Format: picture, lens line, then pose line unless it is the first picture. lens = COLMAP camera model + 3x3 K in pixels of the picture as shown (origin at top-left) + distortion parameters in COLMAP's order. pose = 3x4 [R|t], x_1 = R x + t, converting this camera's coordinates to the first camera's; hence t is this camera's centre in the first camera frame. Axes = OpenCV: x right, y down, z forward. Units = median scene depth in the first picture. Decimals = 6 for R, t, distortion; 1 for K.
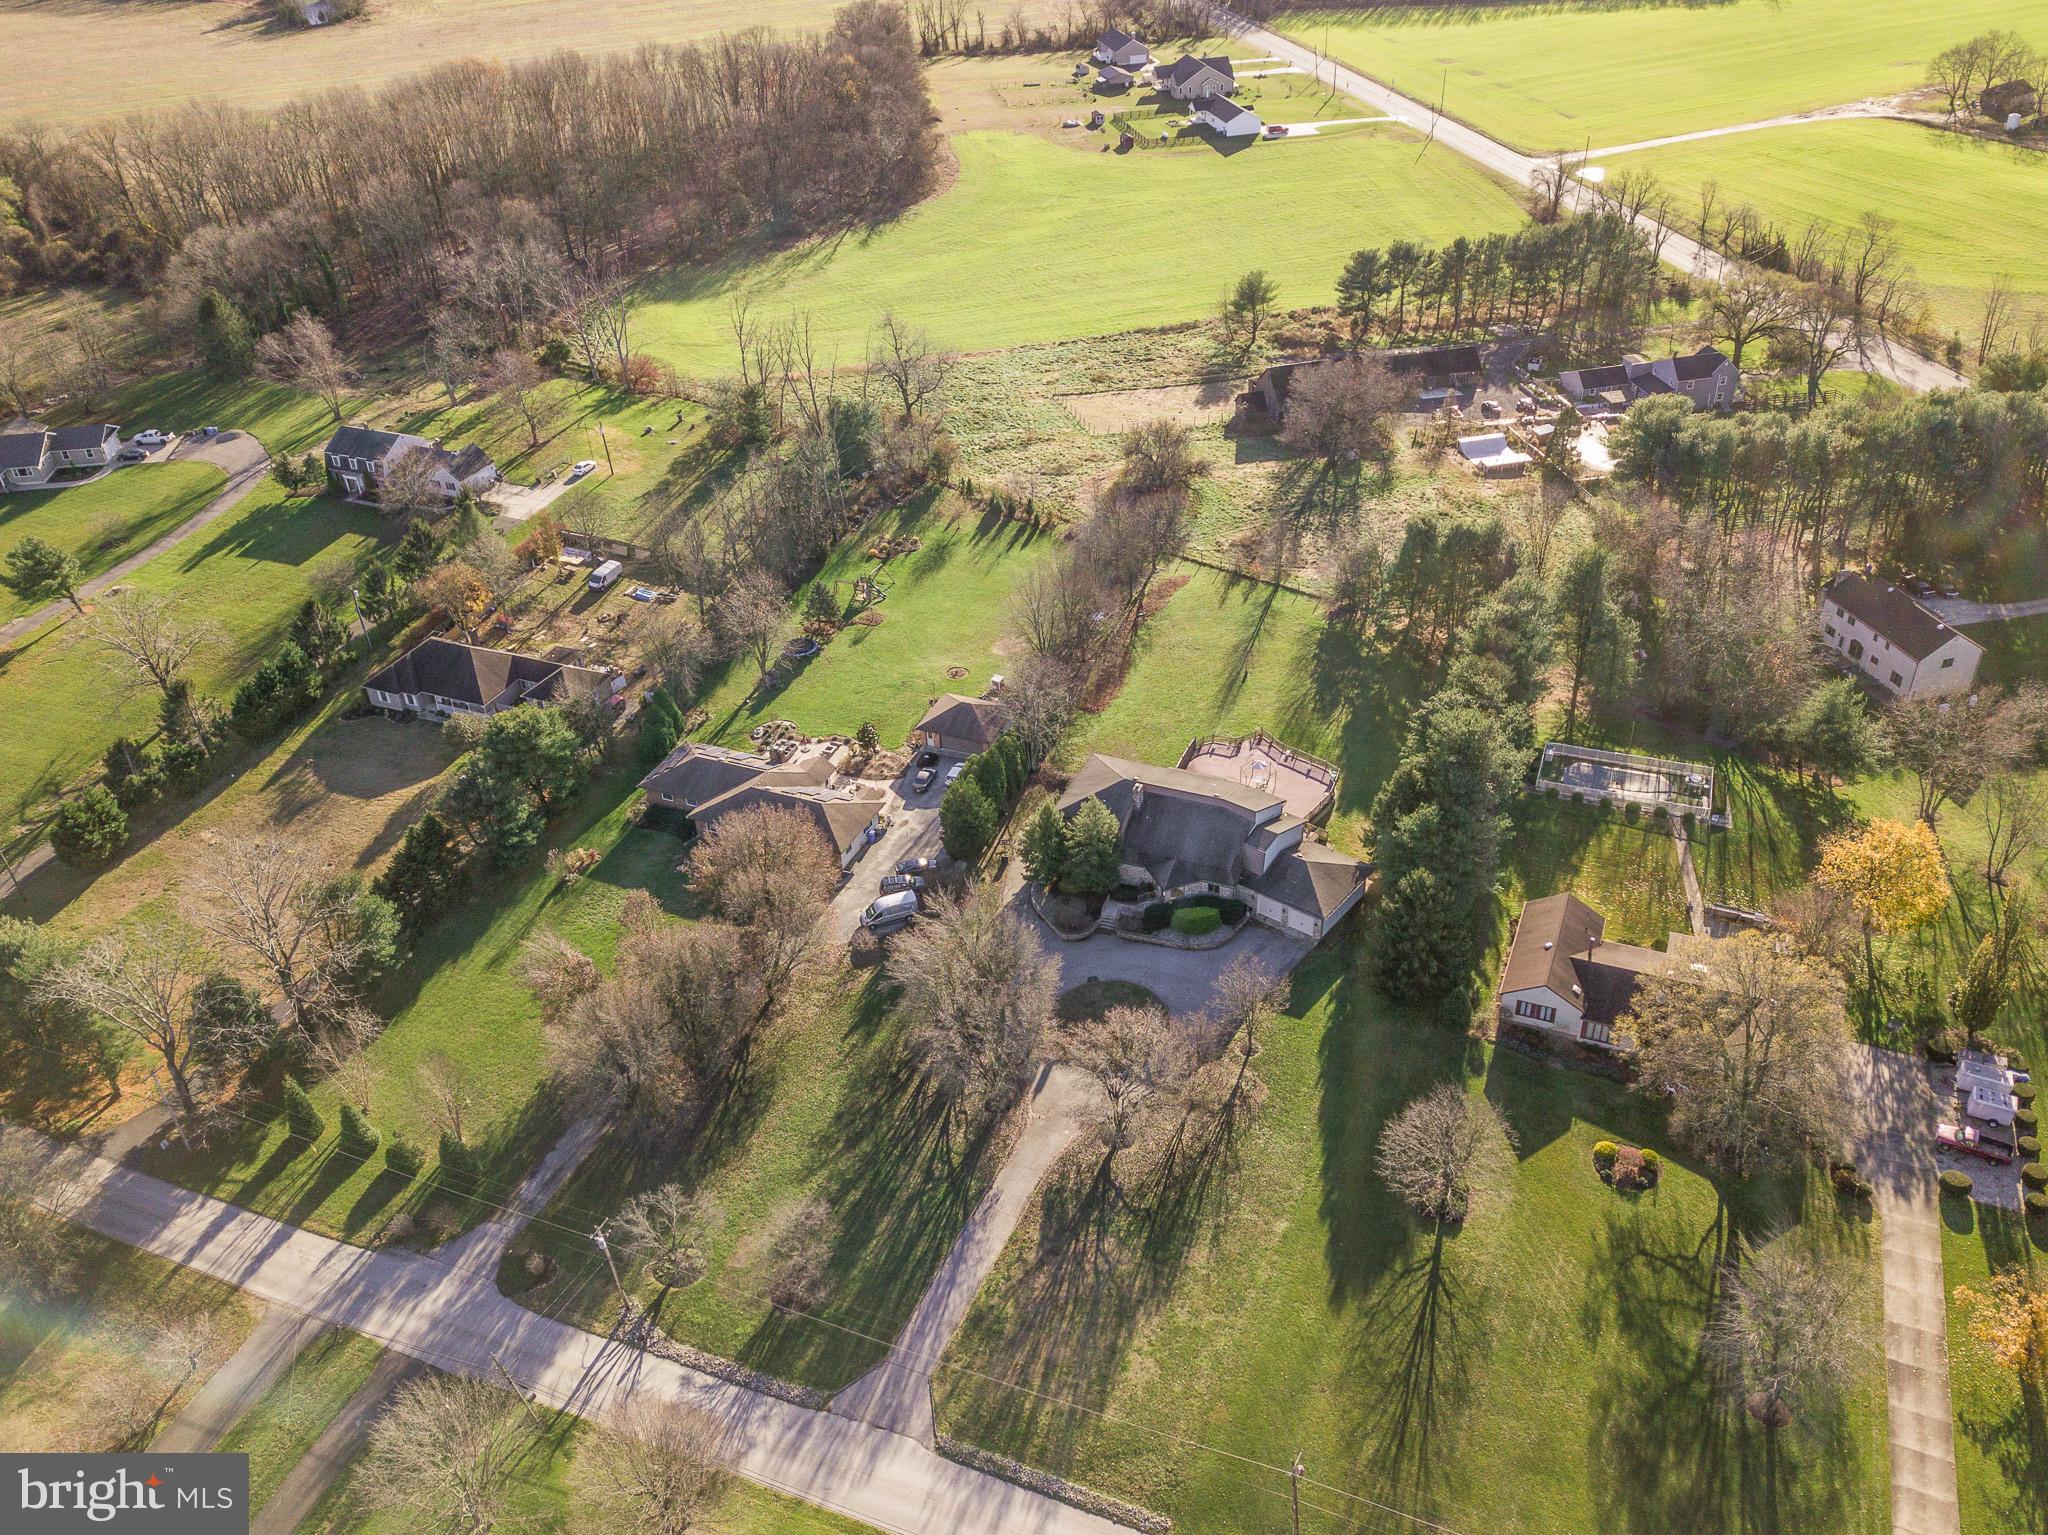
lens RADIAL K [[1672.1, 0, 1024.0], [0, 1672.1, 767.5], [0, 0, 1]] dist [0.007689, -0.003699]
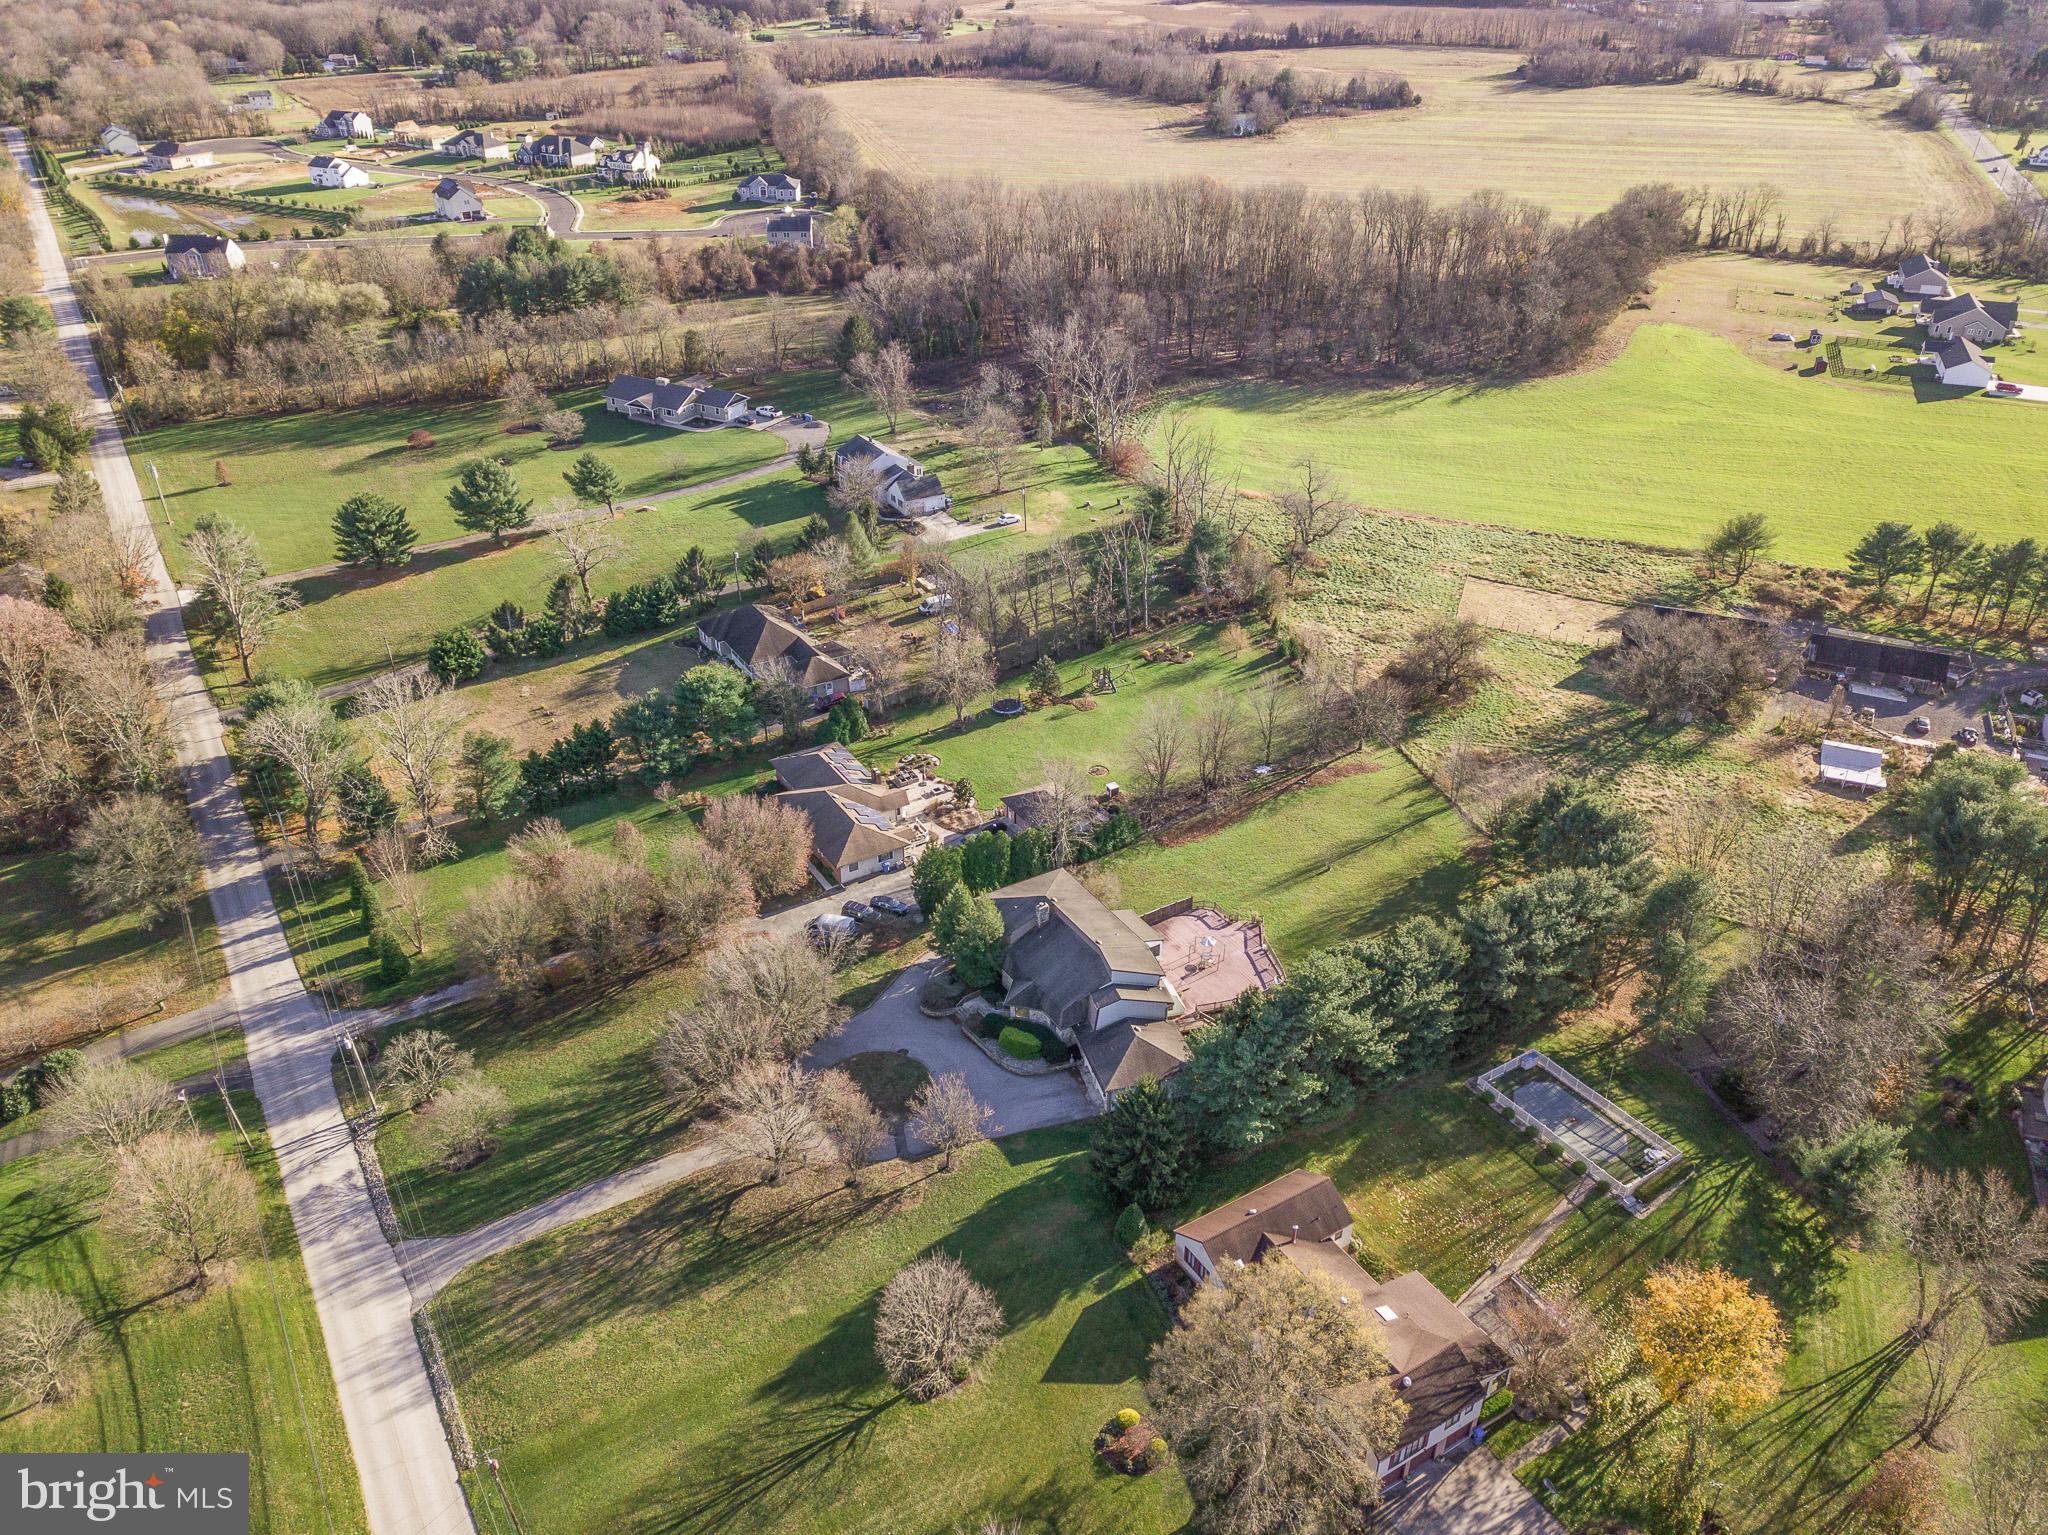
lens RADIAL K [[1563.6, 0, 1018.3], [0, 1563.6, 762.3], [0, 0, 1]] dist [0.007334, 0.002228]
pose [[0.815059, 0.331101, -0.475448, 0.379756], [-0.355347, 0.933828, 0.041145, -0.083268], [0.457610, 0.135413, 0.878781, 0.095835]]
